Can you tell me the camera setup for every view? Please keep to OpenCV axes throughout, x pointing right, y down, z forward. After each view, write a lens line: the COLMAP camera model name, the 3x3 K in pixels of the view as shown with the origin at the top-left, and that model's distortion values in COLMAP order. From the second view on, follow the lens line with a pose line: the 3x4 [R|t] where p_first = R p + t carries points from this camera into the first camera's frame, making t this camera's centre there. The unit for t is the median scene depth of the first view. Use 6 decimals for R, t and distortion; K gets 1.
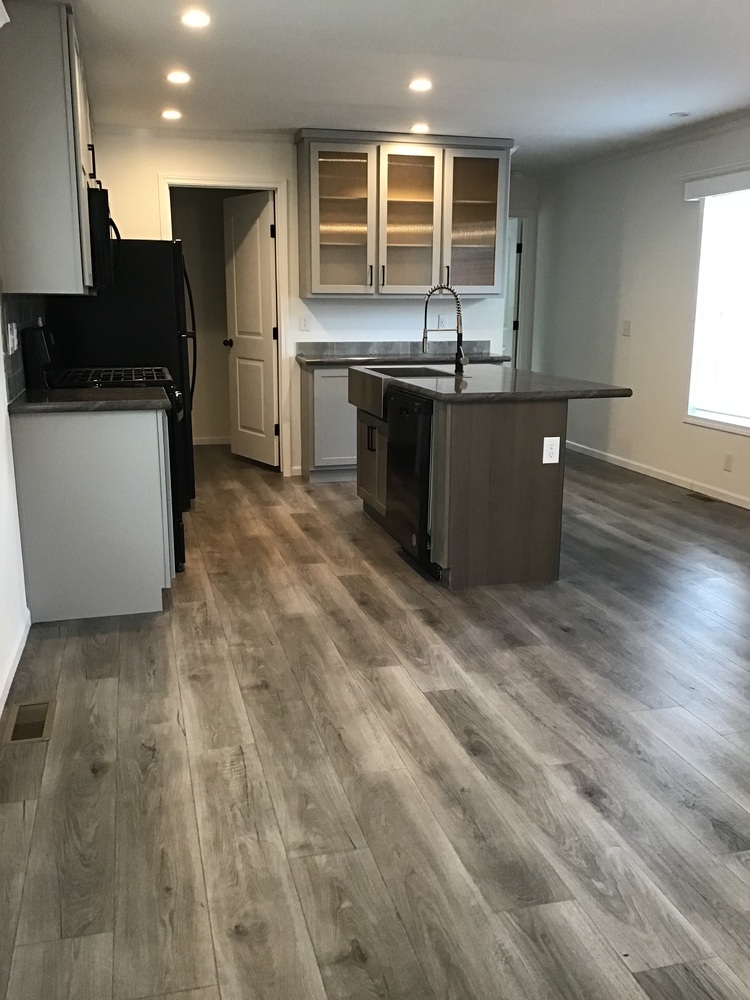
lens RADIAL K [[897.5, 0, 376.6], [0, 897.5, 499.0], [0, 0, 1]] dist [-0.066942, -0.040540]
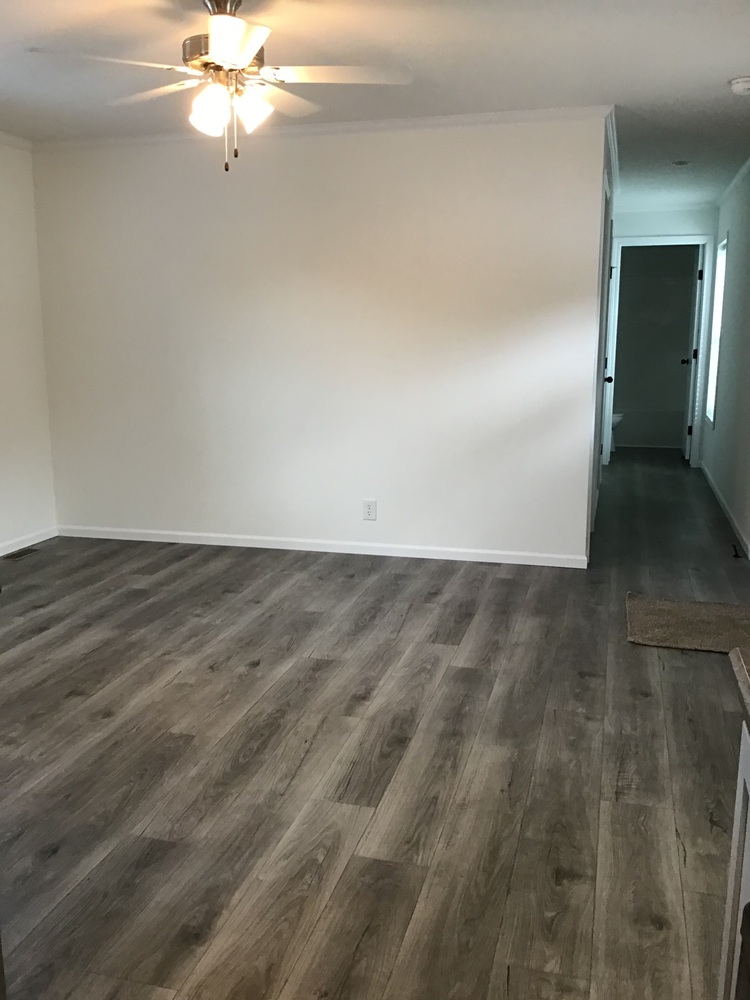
lens RADIAL K [[897.5, 0, 374.6], [0, 897.5, 500.4], [0, 0, 1]] dist [-0.066942, -0.040540]
pose [[-0.866292, -0.092318, 0.490934, -0.349110], [0.112862, 0.921192, 0.372380, -0.375119], [-0.486622, 0.377997, -0.787602, 1.685483]]
